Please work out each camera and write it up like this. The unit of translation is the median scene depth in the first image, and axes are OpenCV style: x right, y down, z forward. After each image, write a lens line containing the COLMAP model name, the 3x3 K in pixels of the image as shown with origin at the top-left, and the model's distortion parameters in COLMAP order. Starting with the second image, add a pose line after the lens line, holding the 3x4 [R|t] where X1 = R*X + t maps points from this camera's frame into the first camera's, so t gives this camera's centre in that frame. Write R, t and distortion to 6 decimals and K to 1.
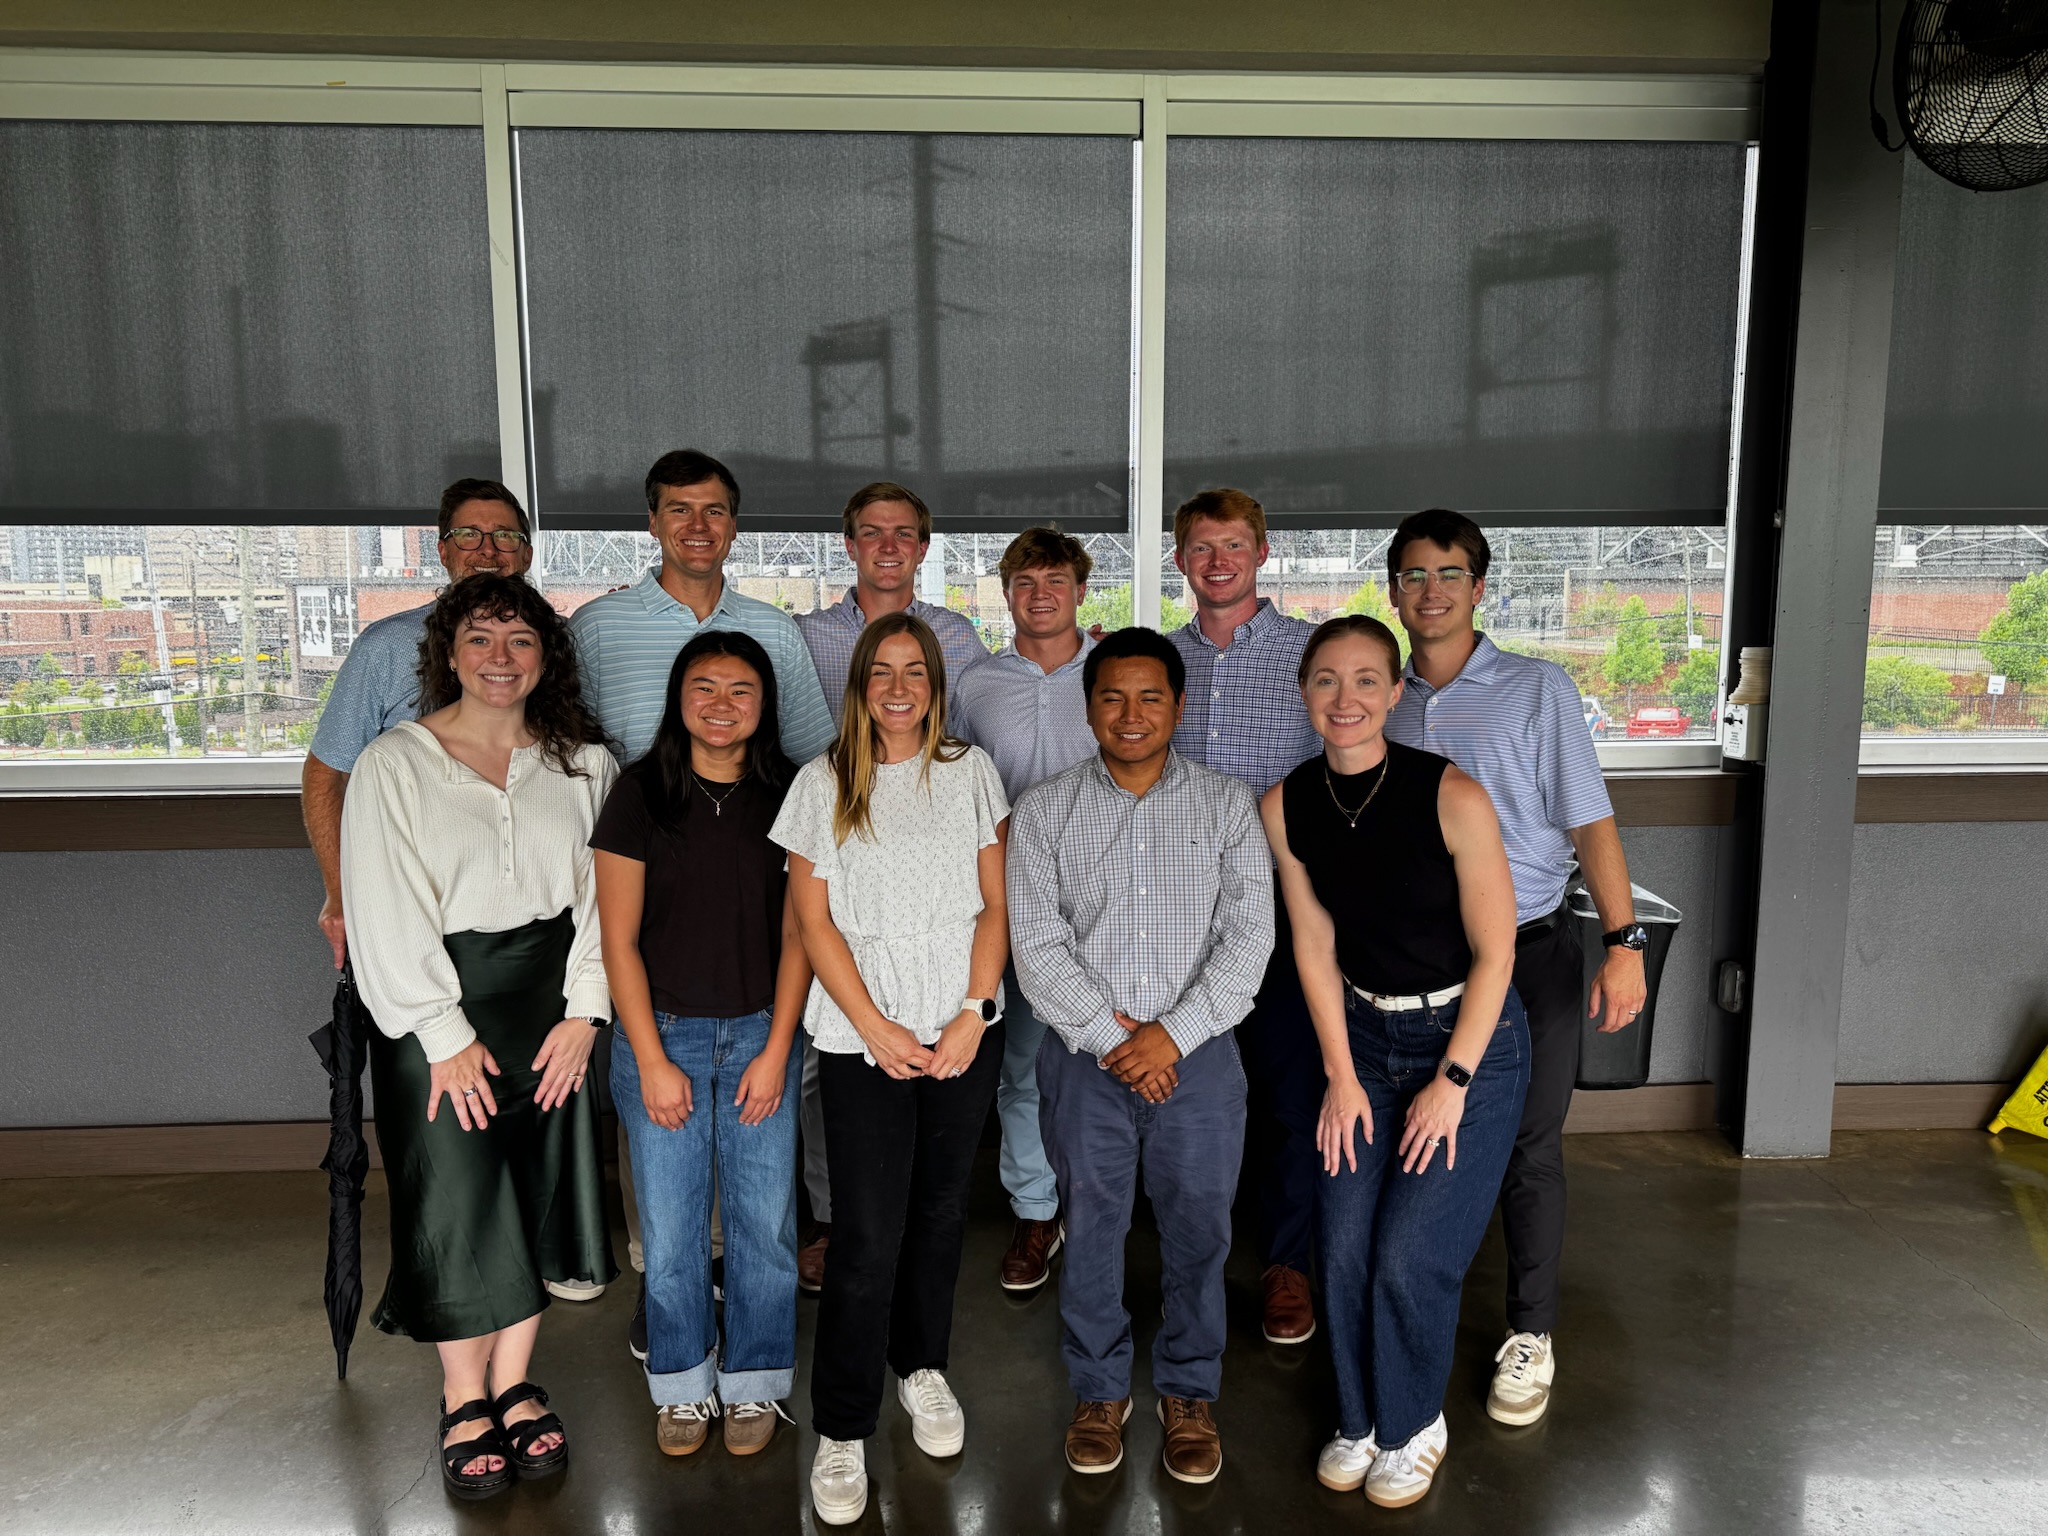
lens RADIAL K [[1486.6, 0, 1029.3], [0, 1486.6, 768.5], [0, 0, 1]] dist [0.050459, -0.007052]
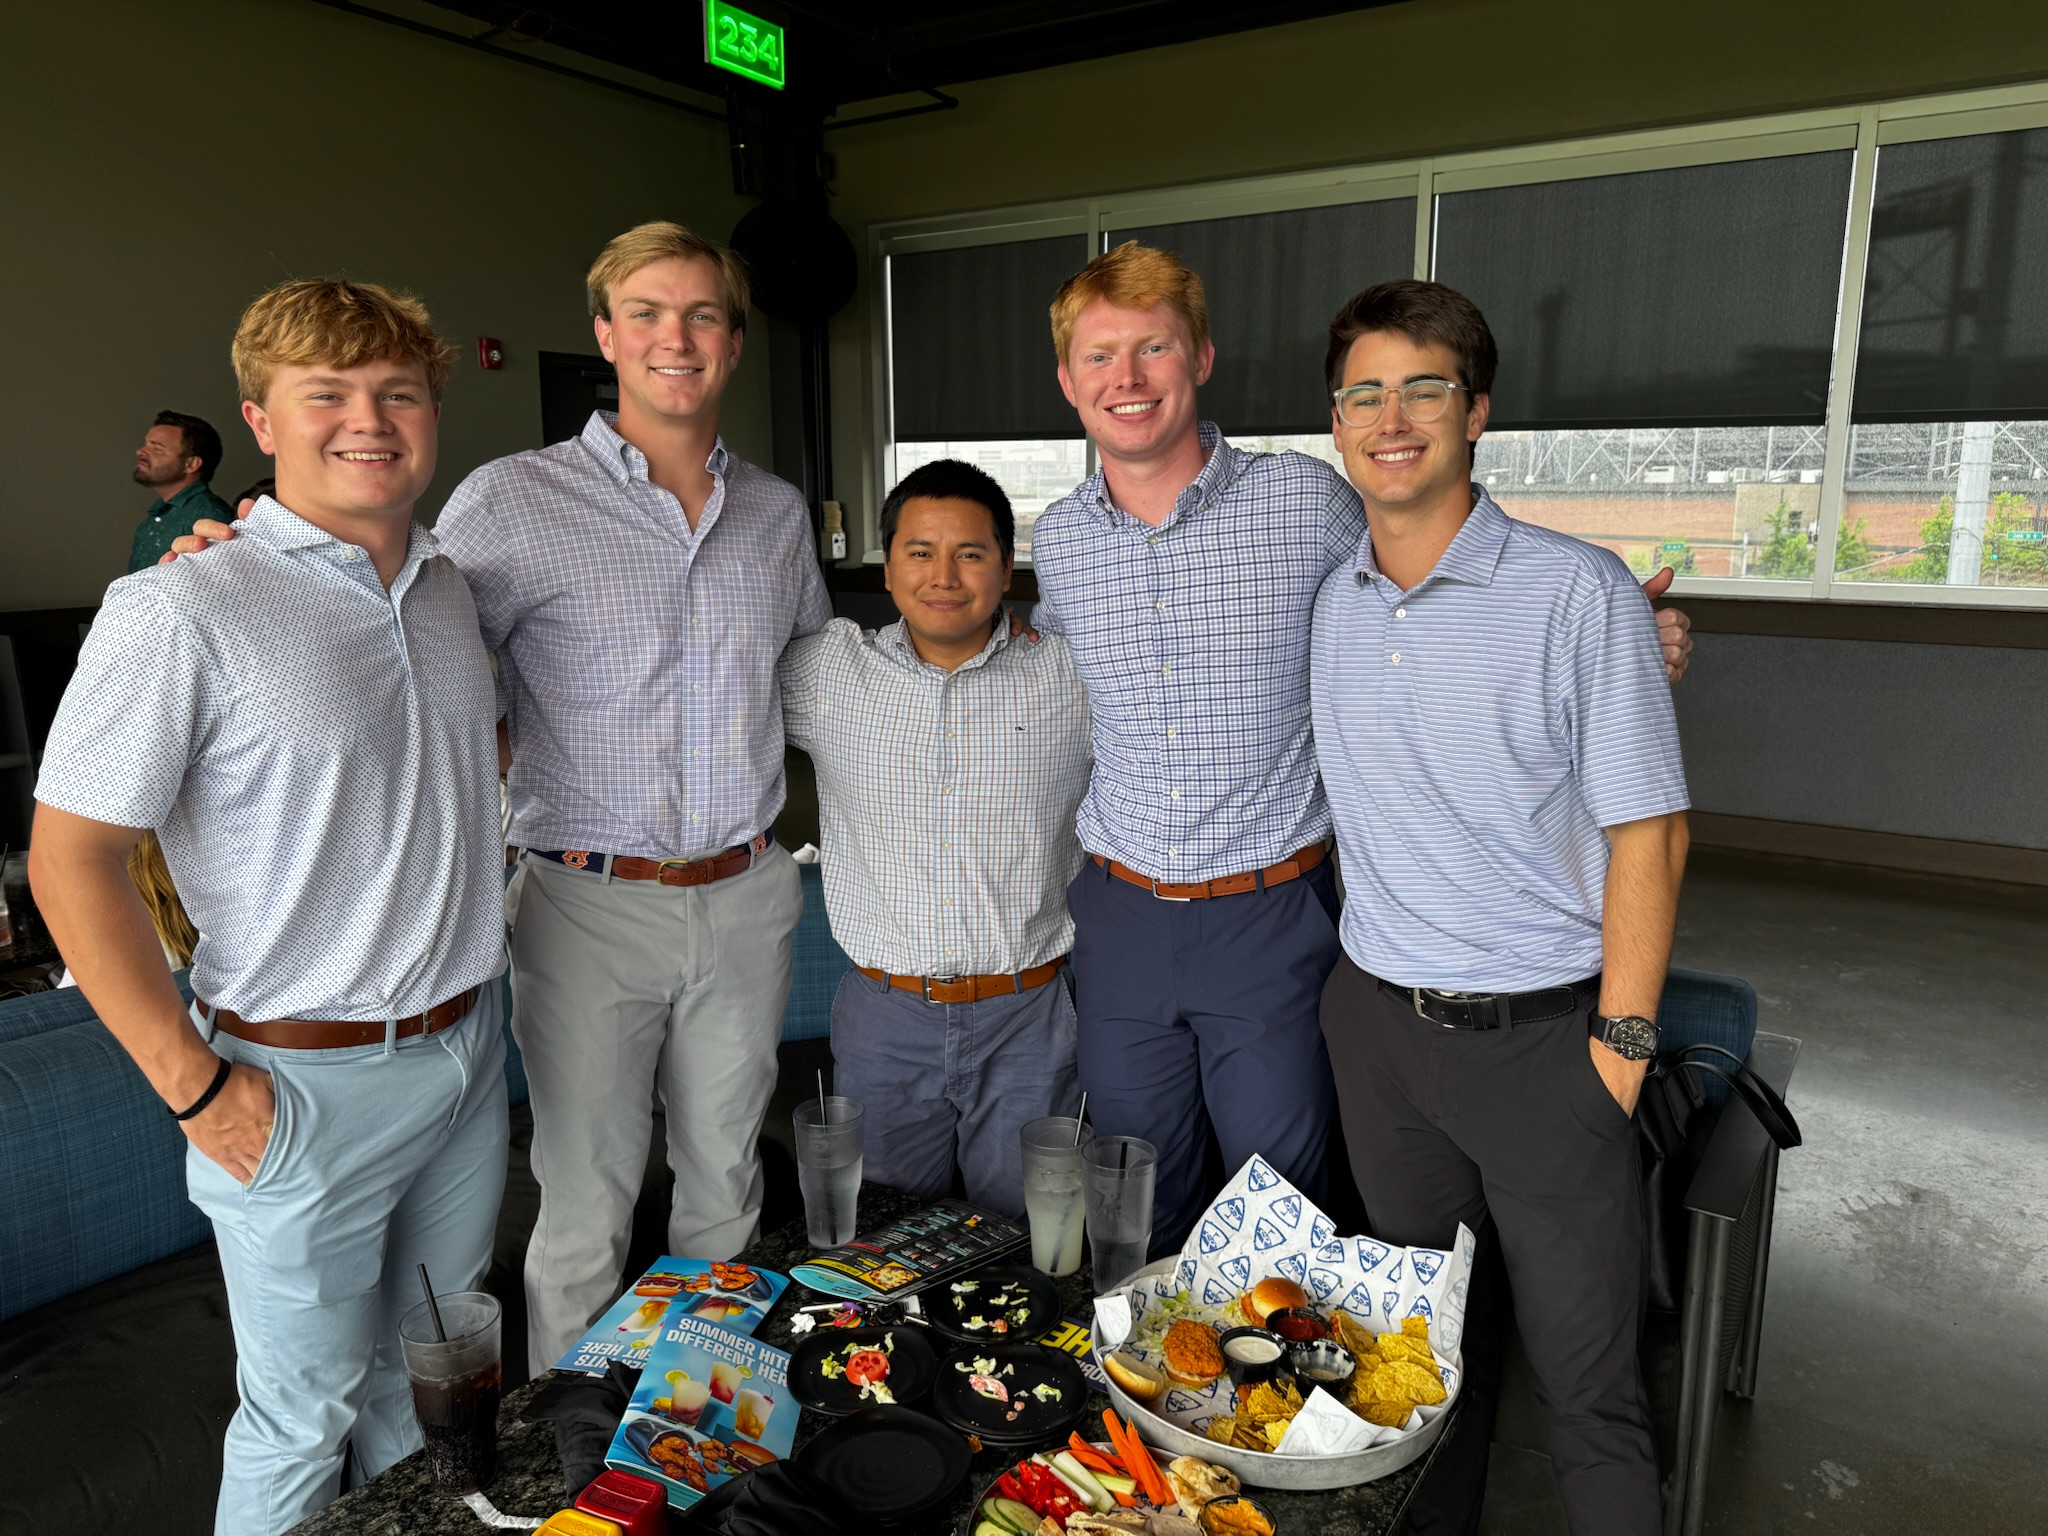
lens RADIAL K [[1486.6, 0, 1020.4], [0, 1486.6, 768.8], [0, 0, 1]] dist [0.050459, -0.007052]
pose [[0.803526, 0.117567, -0.583545, 0.316246], [-0.082595, 0.992840, 0.086296, 0.098314], [0.589512, -0.021143, 0.807483, -0.596847]]
